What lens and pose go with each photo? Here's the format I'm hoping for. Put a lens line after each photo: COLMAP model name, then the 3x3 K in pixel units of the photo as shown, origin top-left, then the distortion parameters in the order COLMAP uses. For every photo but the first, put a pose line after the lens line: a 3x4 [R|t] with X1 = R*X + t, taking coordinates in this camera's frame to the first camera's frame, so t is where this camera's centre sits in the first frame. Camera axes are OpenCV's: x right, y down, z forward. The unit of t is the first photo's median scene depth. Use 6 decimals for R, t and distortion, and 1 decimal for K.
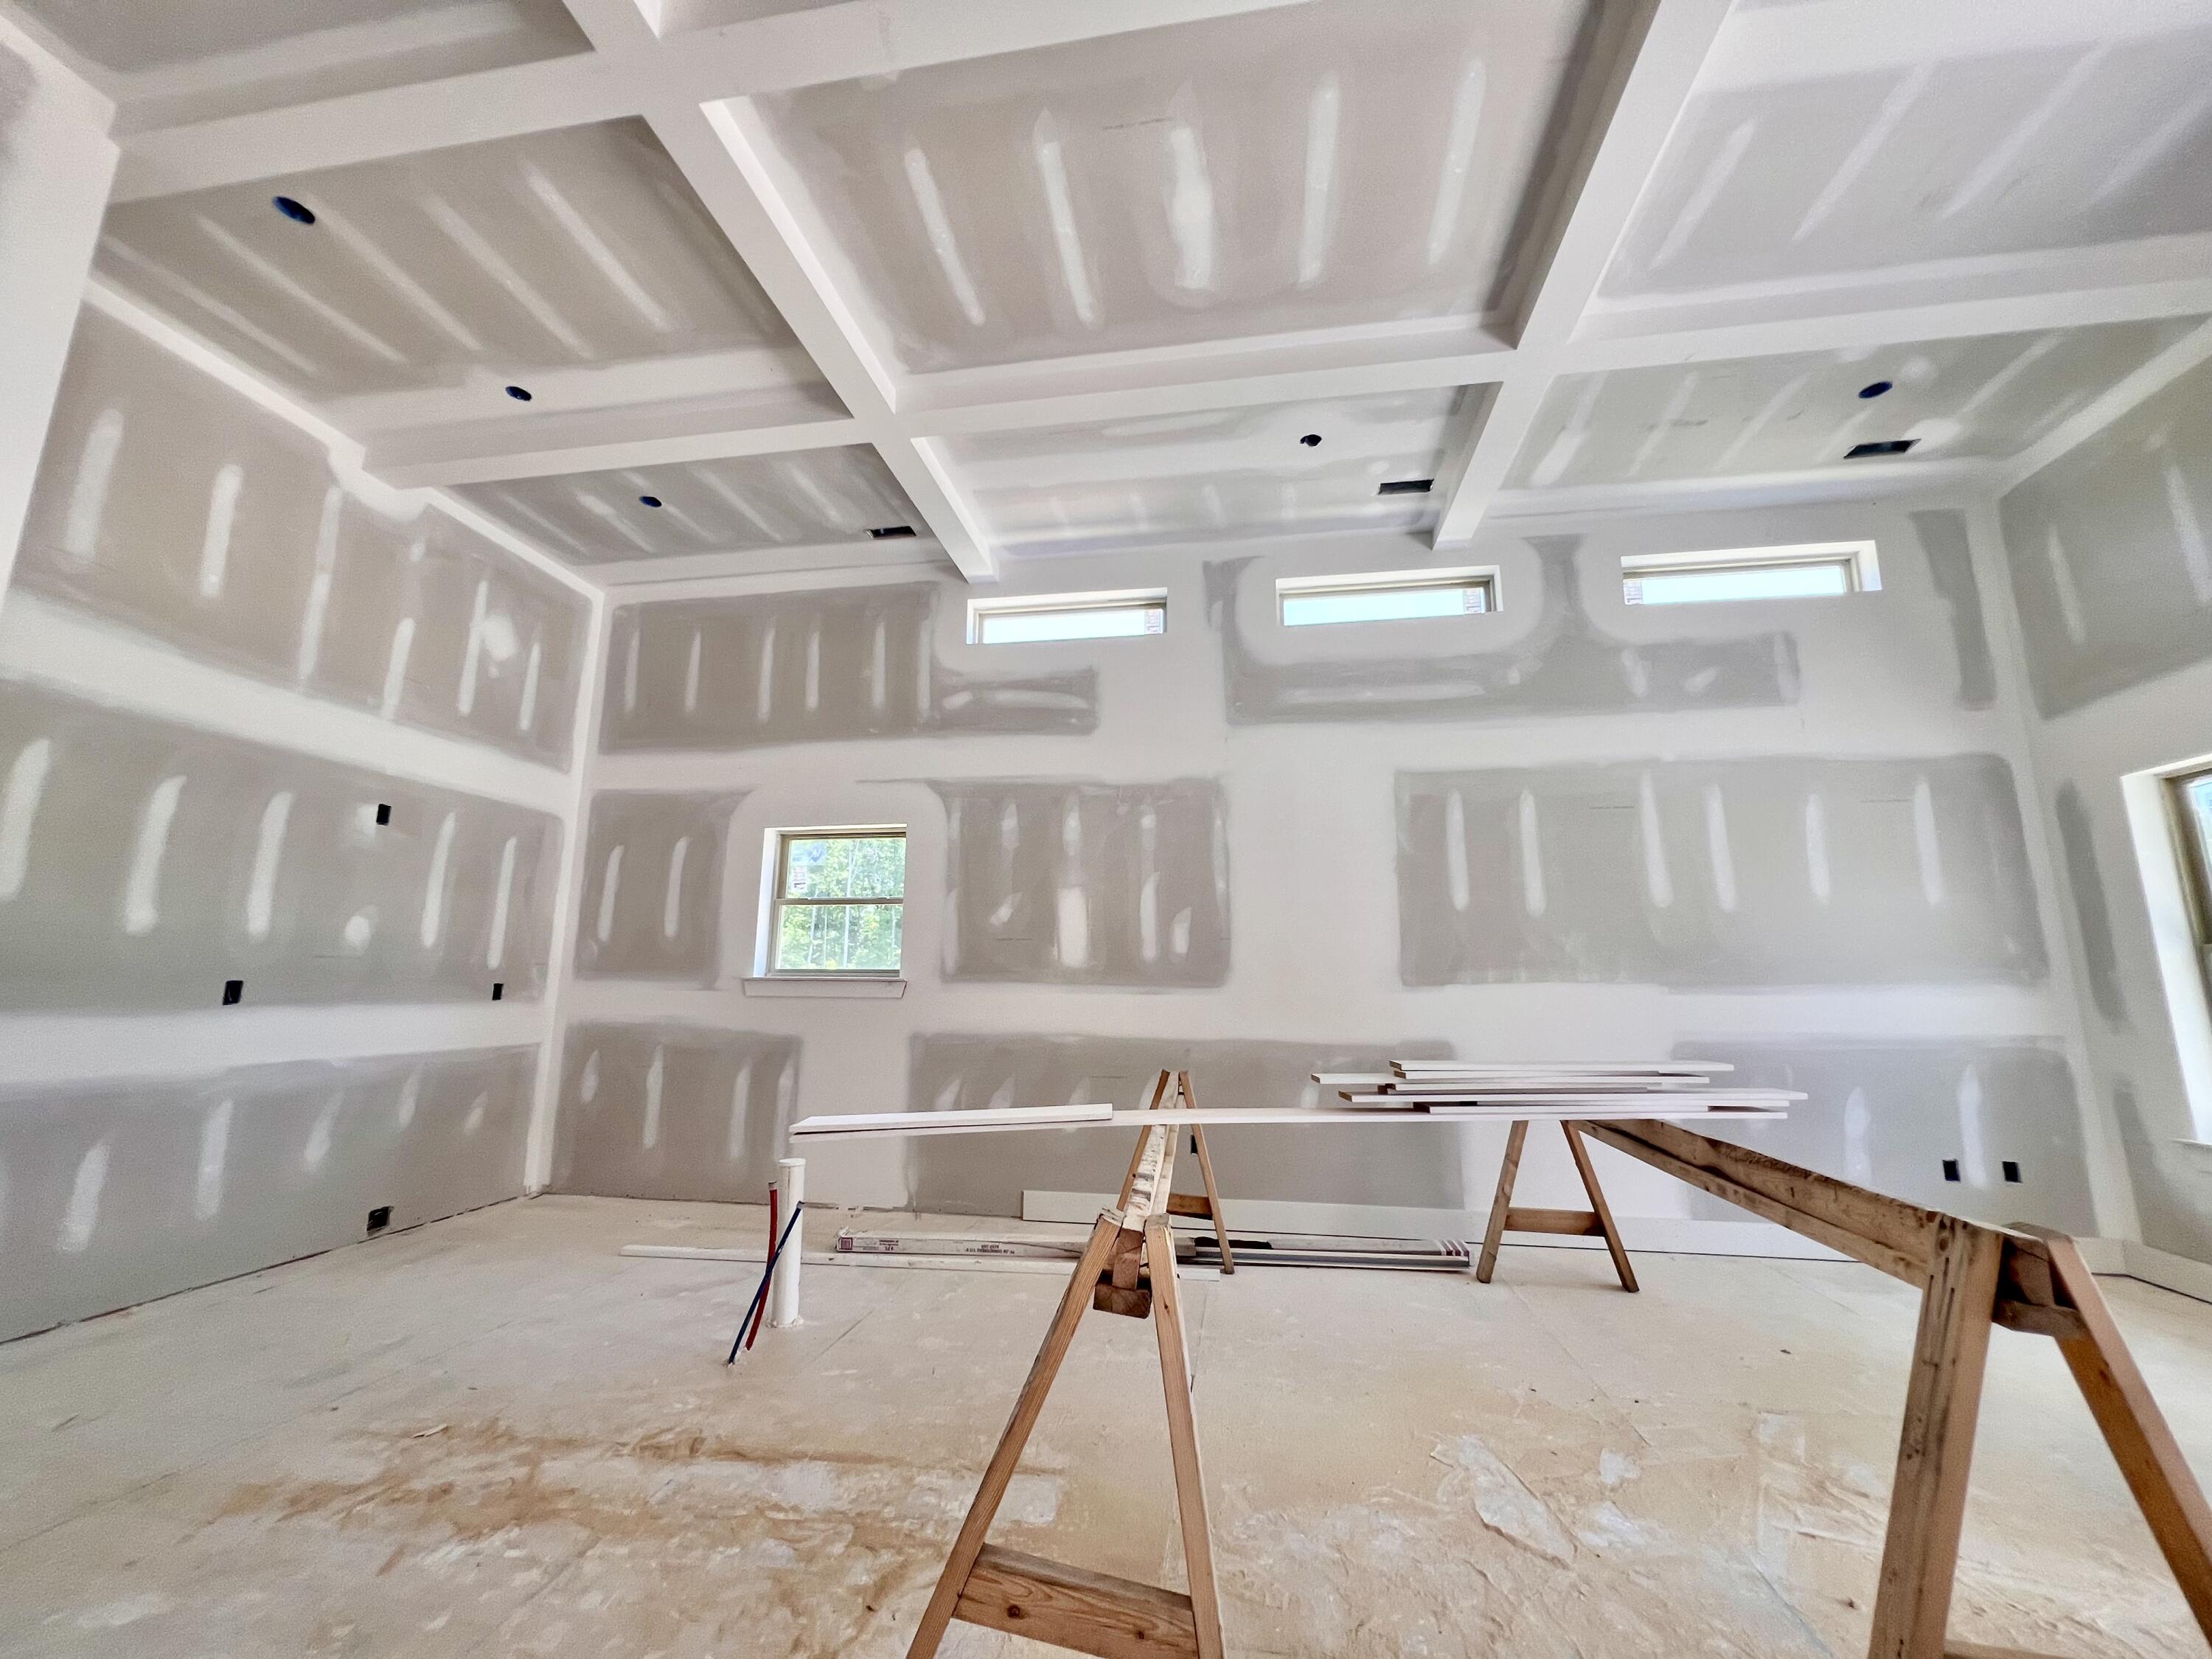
lens RADIAL K [[889.2, 0, 1105.2], [0, 889.2, 824.6], [0, 0, 1]] dist [-0.003322, 0.000786]
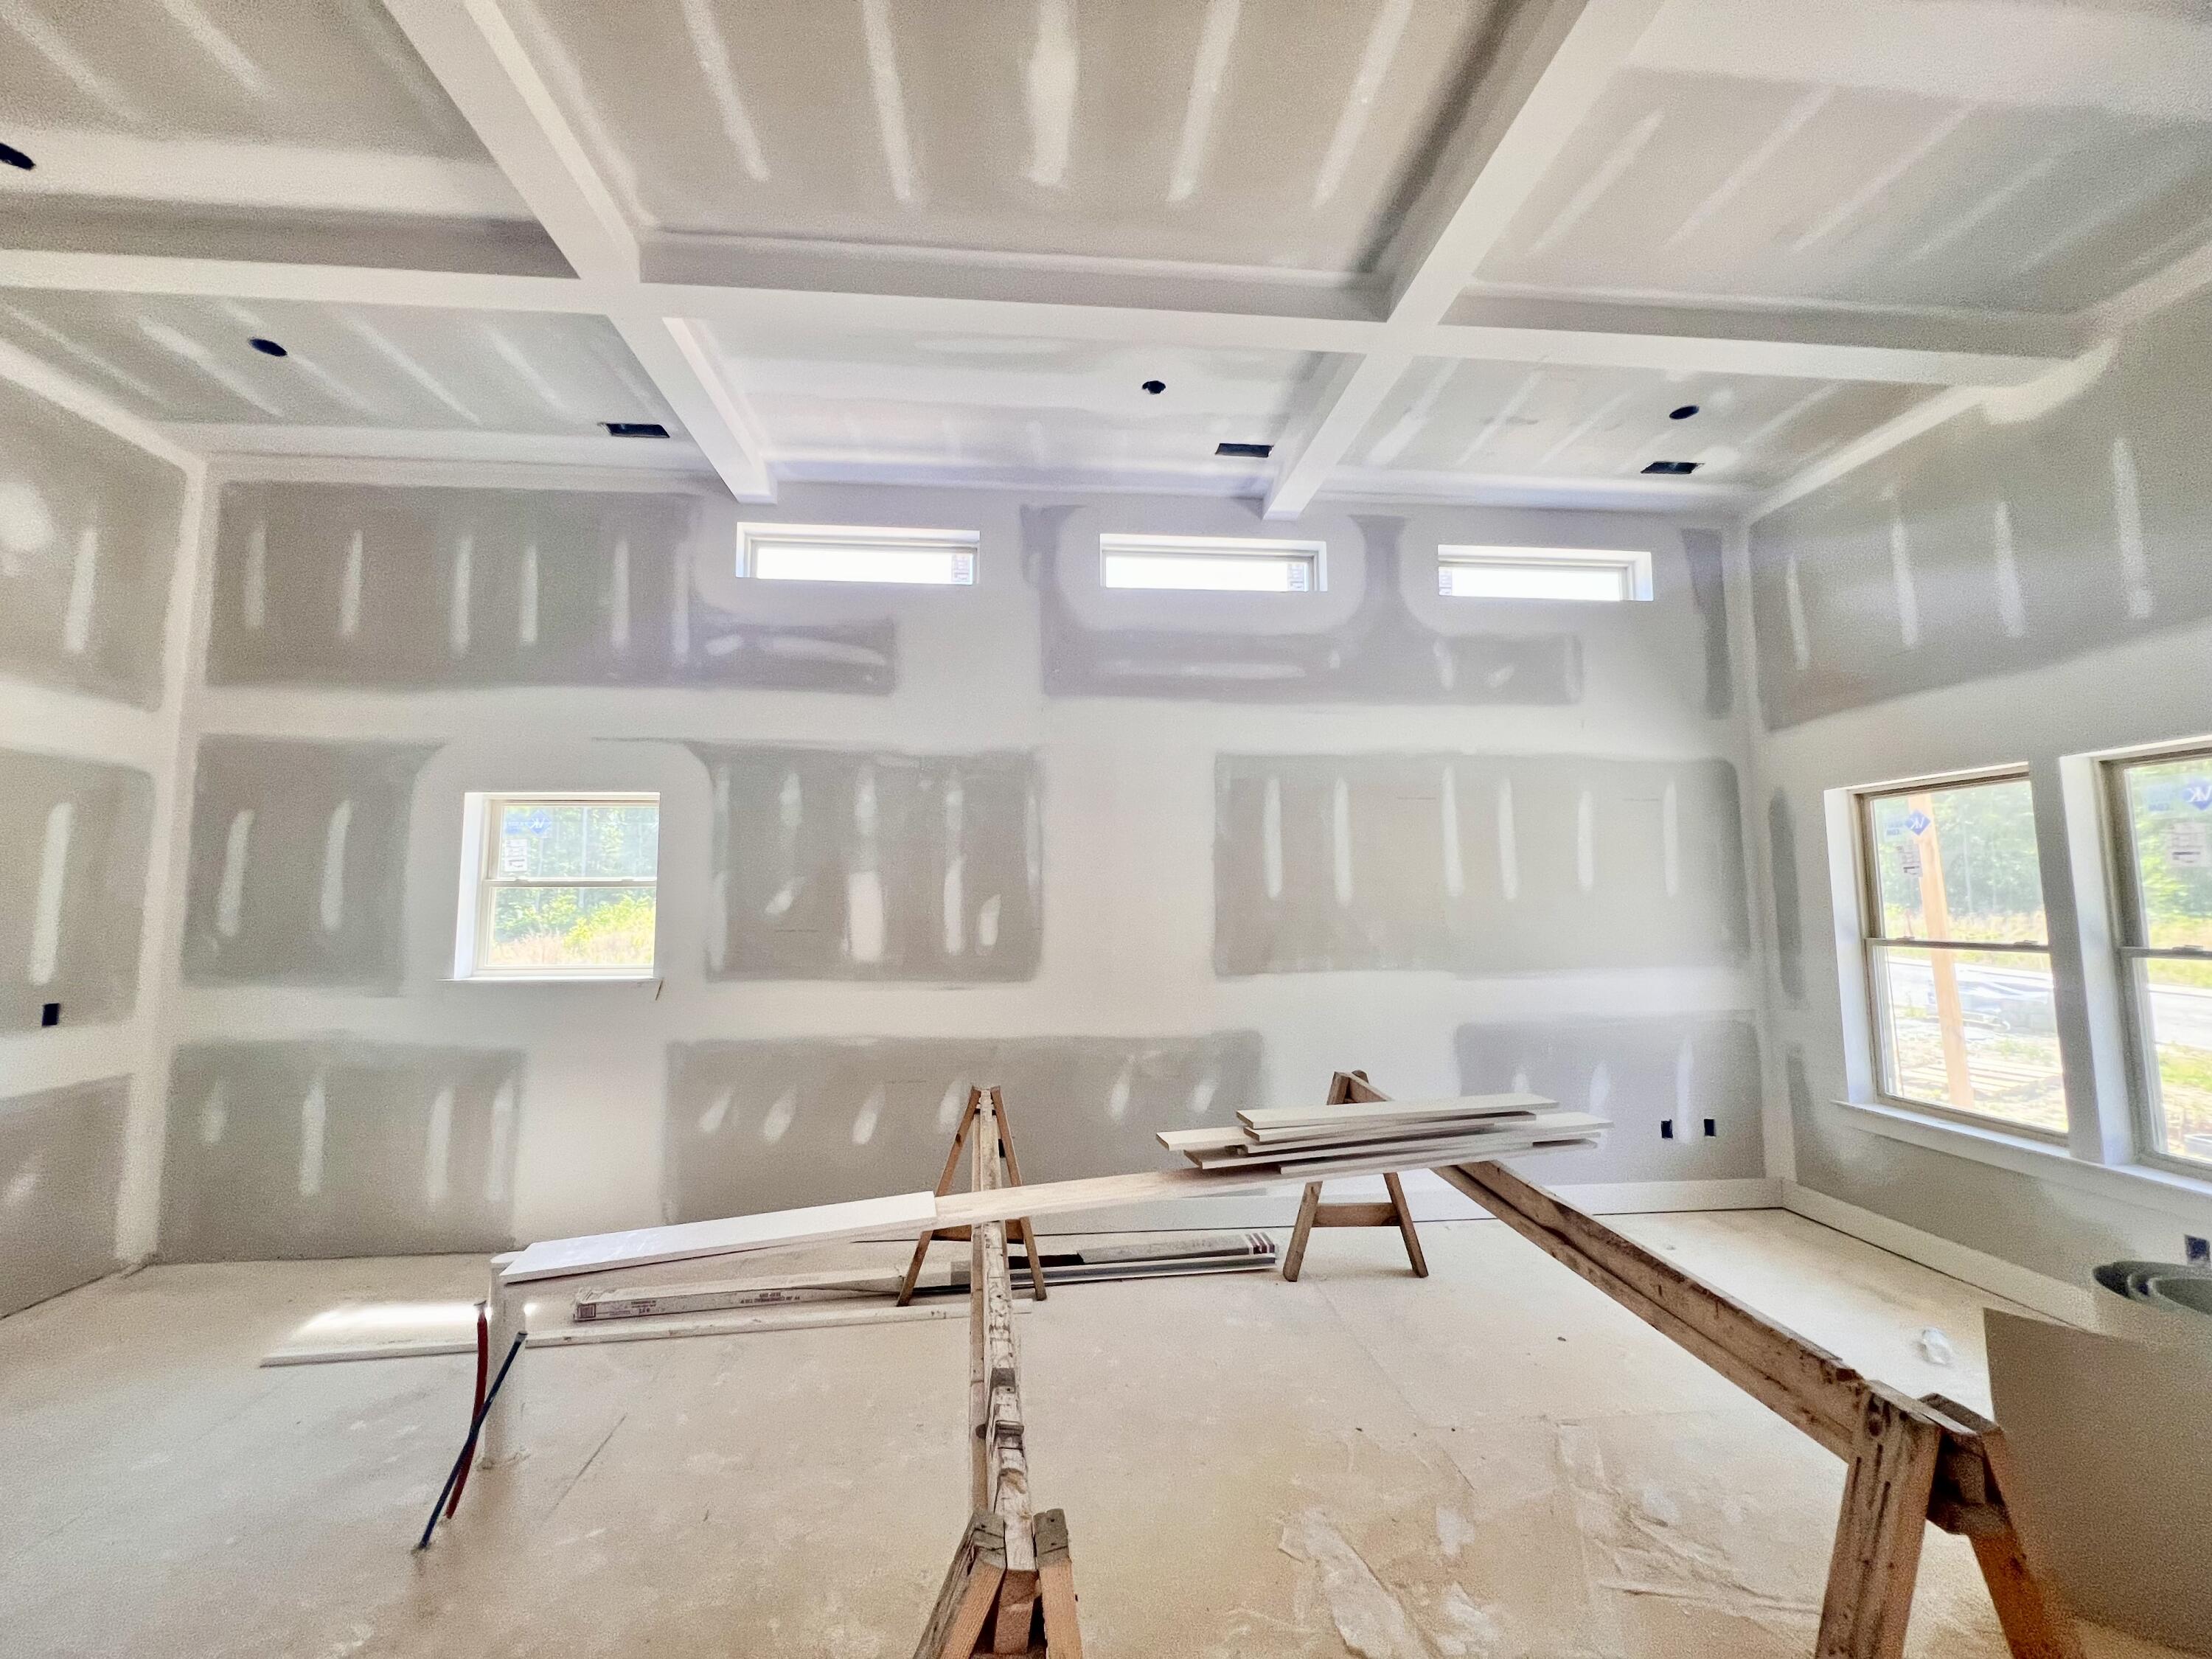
lens RADIAL K [[884.1, 0, 1104.2], [0, 884.1, 823.5], [0, 0, 1]] dist [-0.001406, 0.000109]
pose [[0.968565, 0.011463, 0.248497, -0.029898], [-0.034667, 0.995410, 0.089204, -0.071568], [-0.246334, -0.095014, 0.964516, 0.112341]]
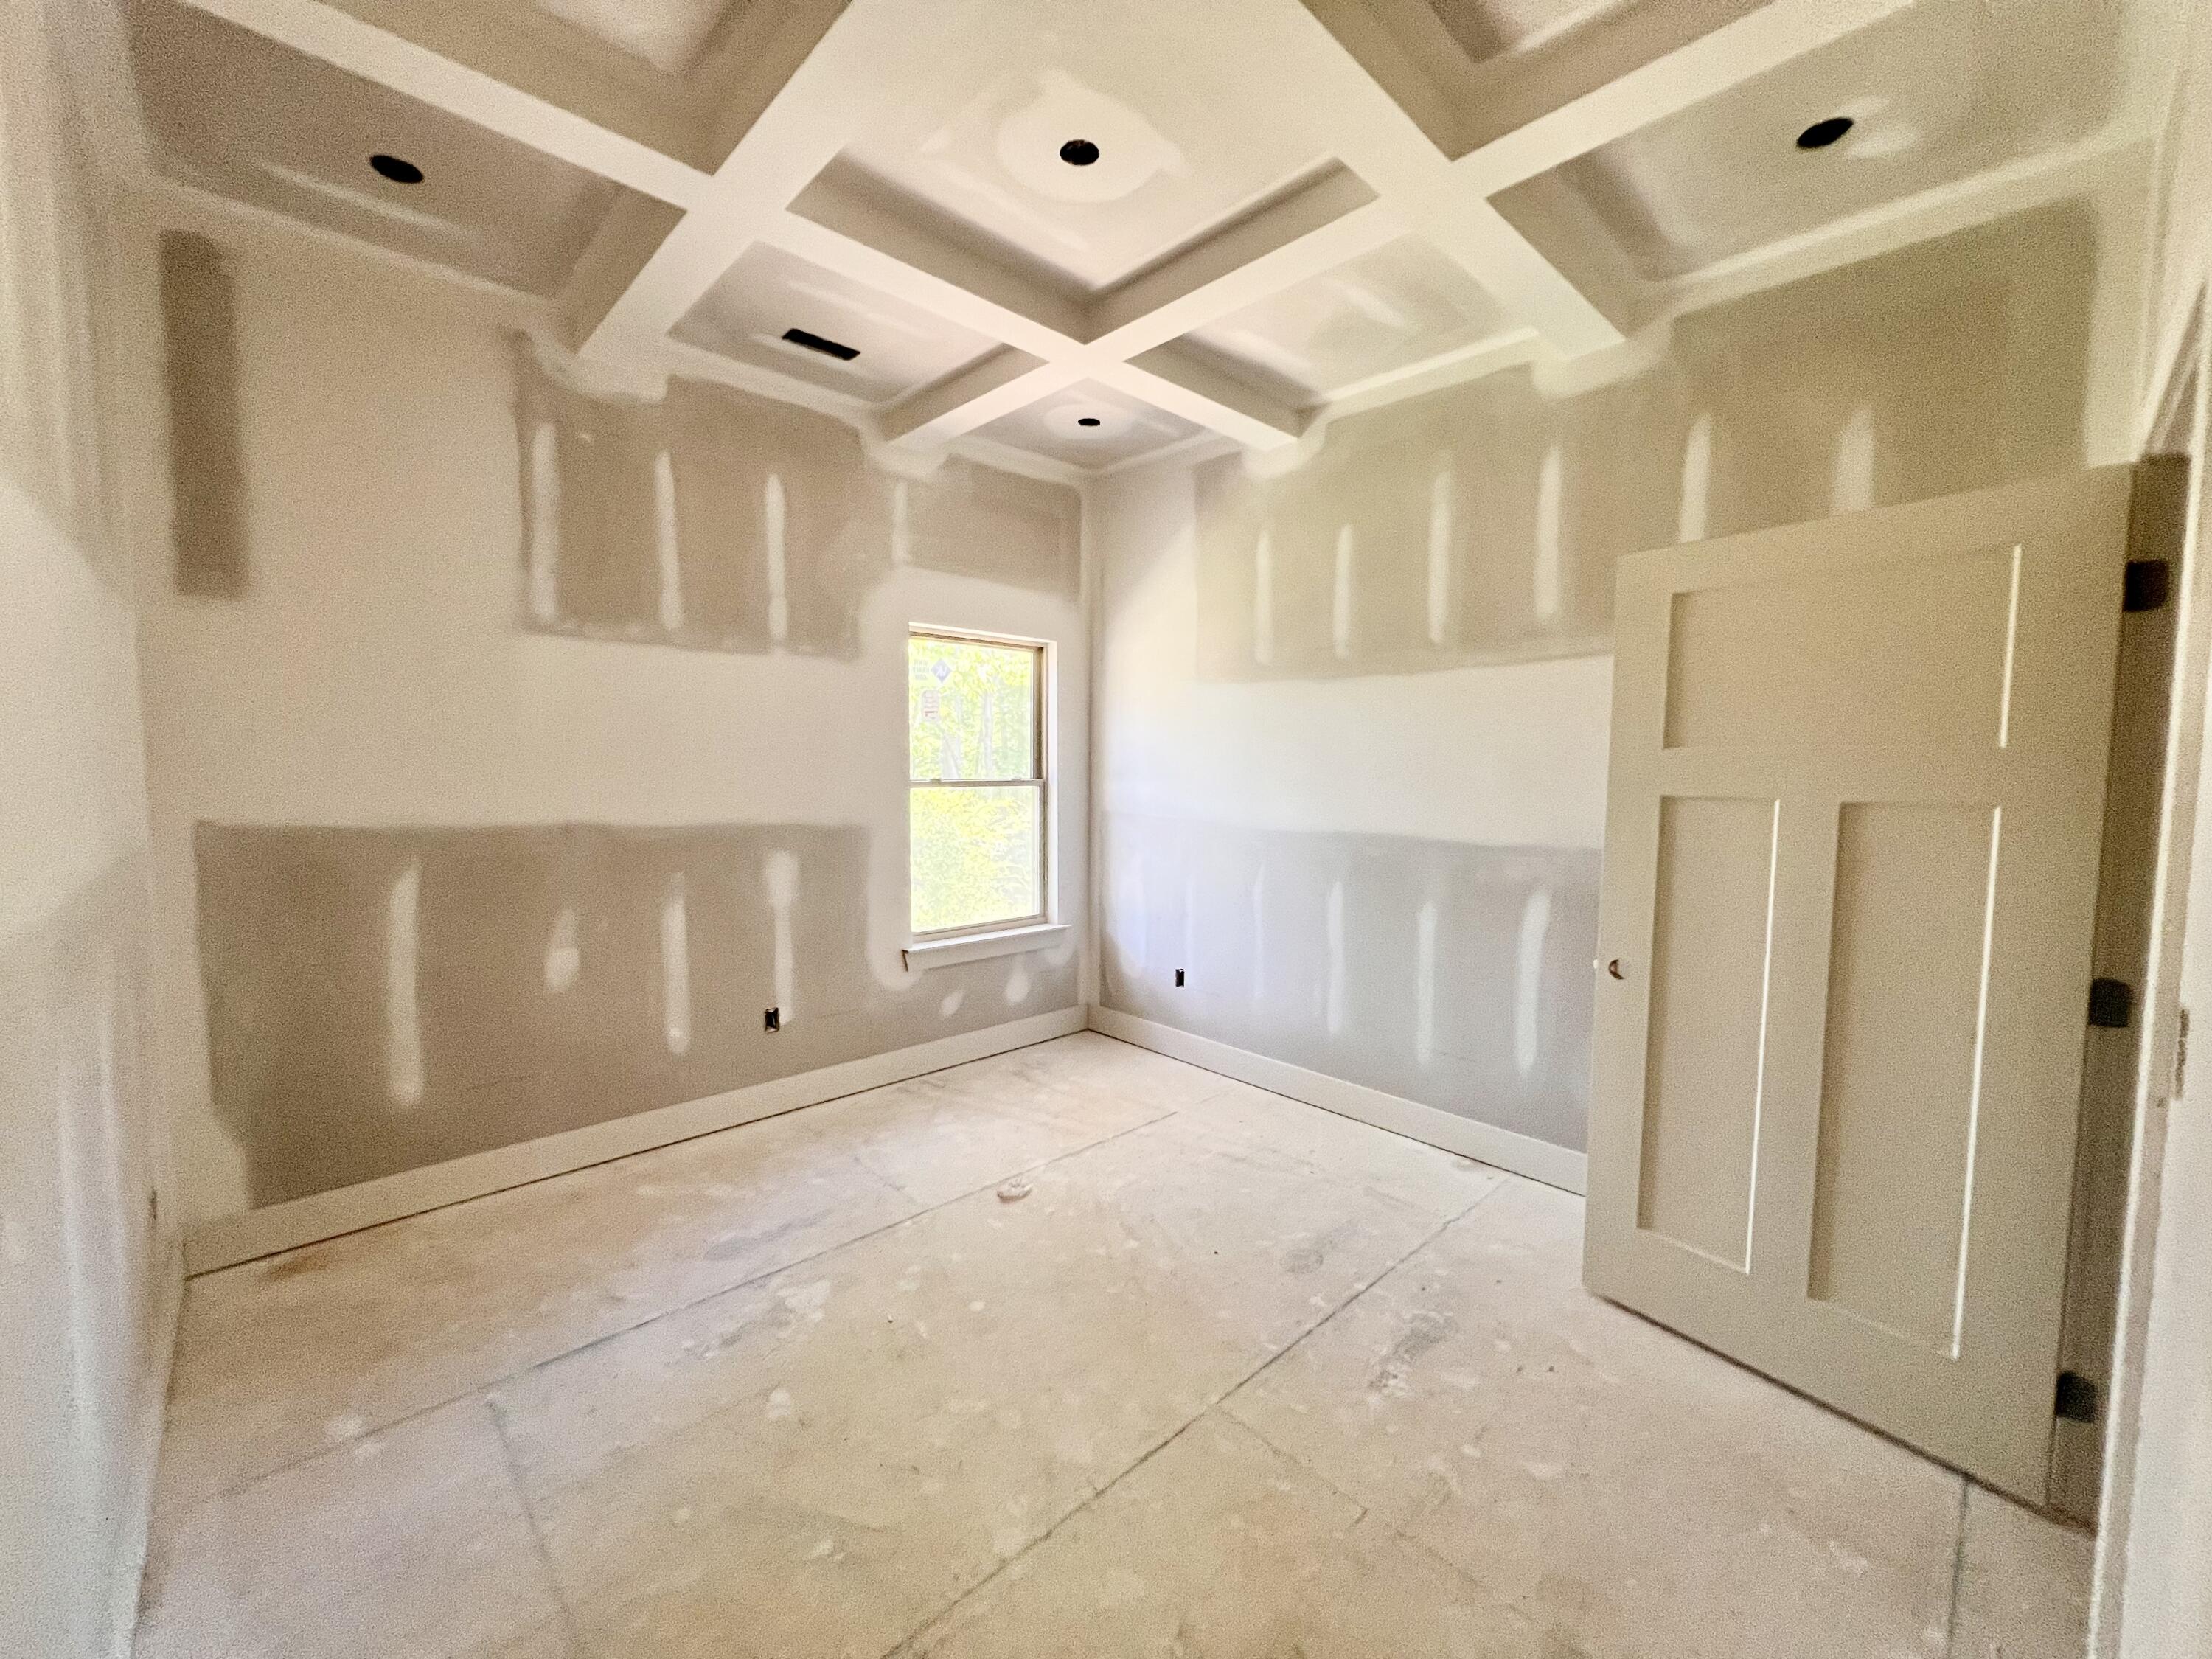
lens RADIAL K [[884.1, 0, 1111.7], [0, 884.1, 816.0], [0, 0, 1]] dist [-0.001406, 0.000109]
pose [[-0.802160, -0.051789, 0.594859, 0.303587], [-0.120857, 0.989694, -0.076810, 0.209474], [-0.584750, -0.133507, -0.800152, 1.531445]]
